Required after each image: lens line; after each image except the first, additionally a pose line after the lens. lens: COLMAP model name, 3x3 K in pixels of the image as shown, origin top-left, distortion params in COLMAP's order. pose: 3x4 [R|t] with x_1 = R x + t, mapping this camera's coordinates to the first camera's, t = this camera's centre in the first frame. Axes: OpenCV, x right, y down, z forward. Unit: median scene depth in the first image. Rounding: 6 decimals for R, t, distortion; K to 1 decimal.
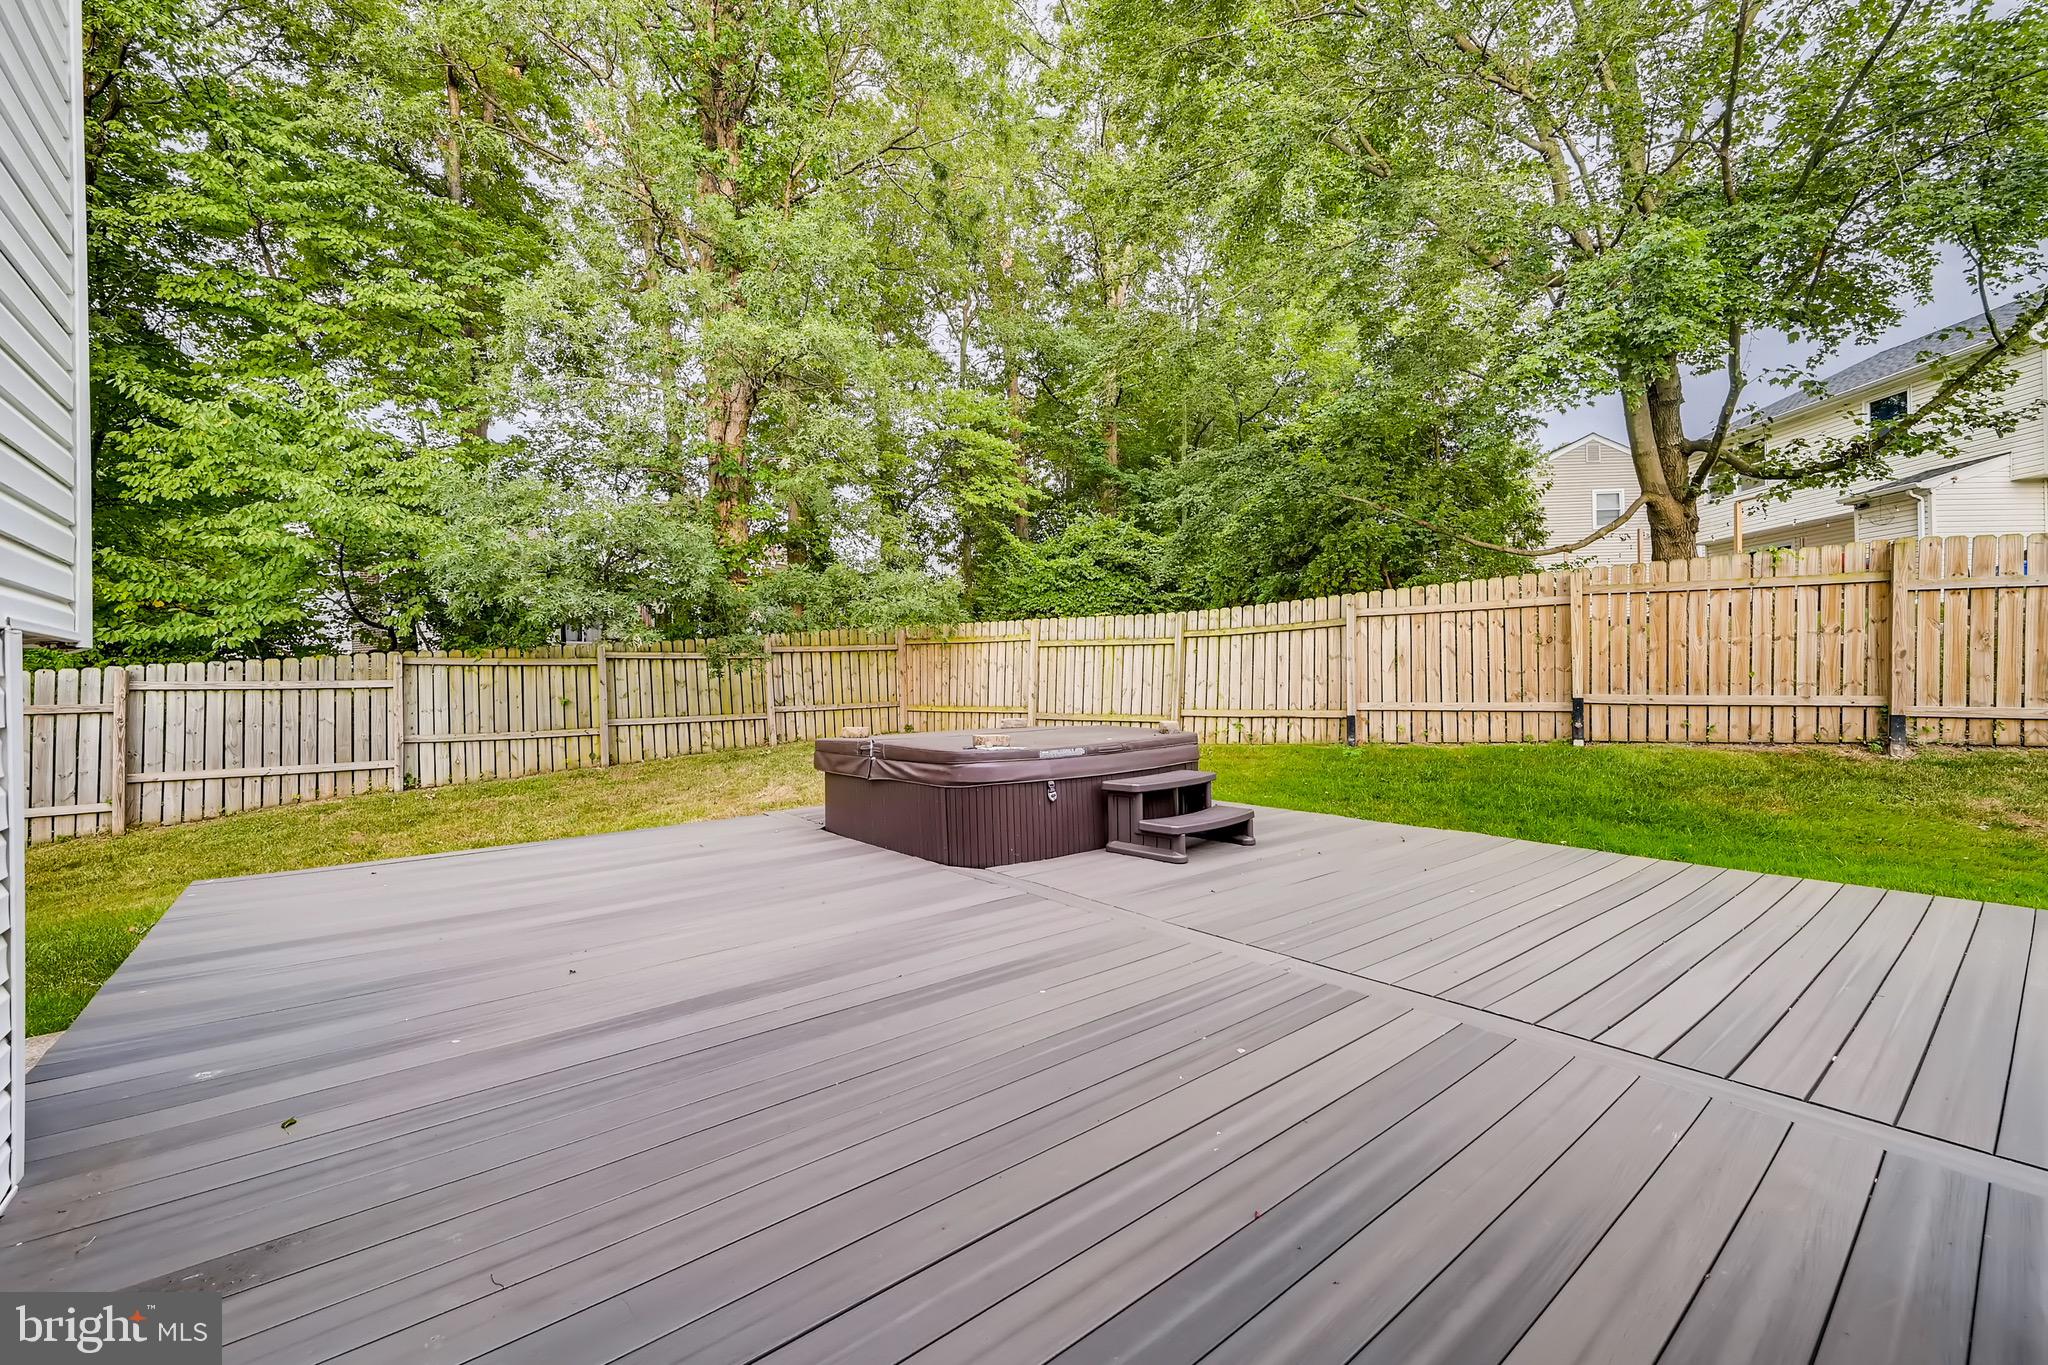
lens RADIAL K [[833.2, 0, 1023.9], [0, 833.2, 669.8], [0, 0, 1]] dist [0.001288, 0.000077]
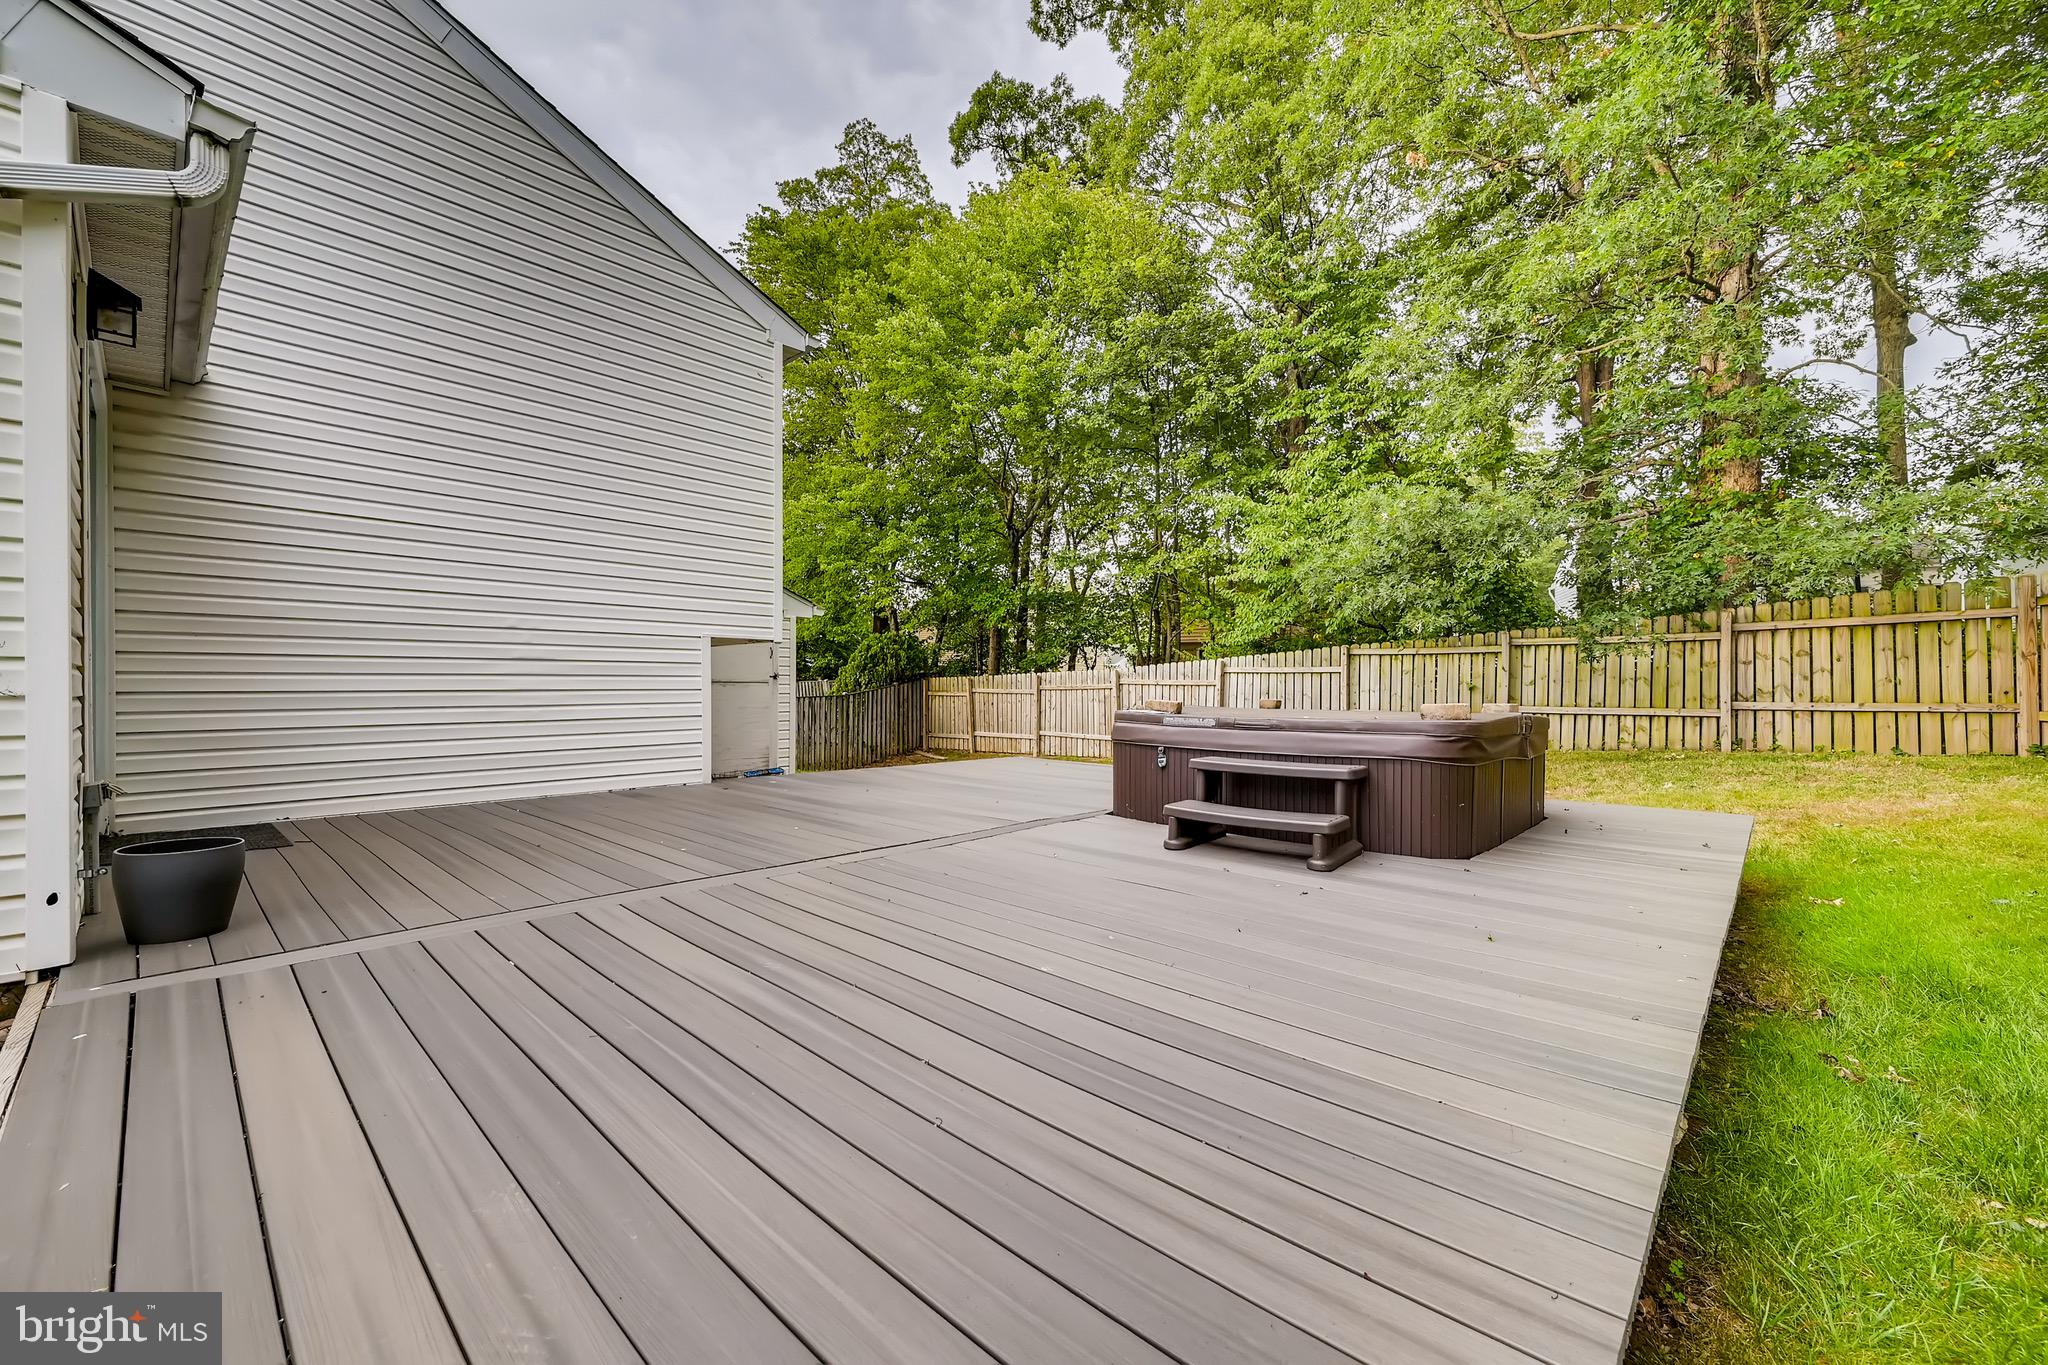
lens RADIAL K [[802.6, 0, 1024.0], [0, 802.6, 682.5], [0, 0, 1]] dist [0.014081, -0.000085]
pose [[0.160348, 0.014056, -0.986961, 0.360247], [0.001428, 0.999894, 0.014472, 0.015752], [0.987060, -0.003730, 0.160311, 0.255731]]
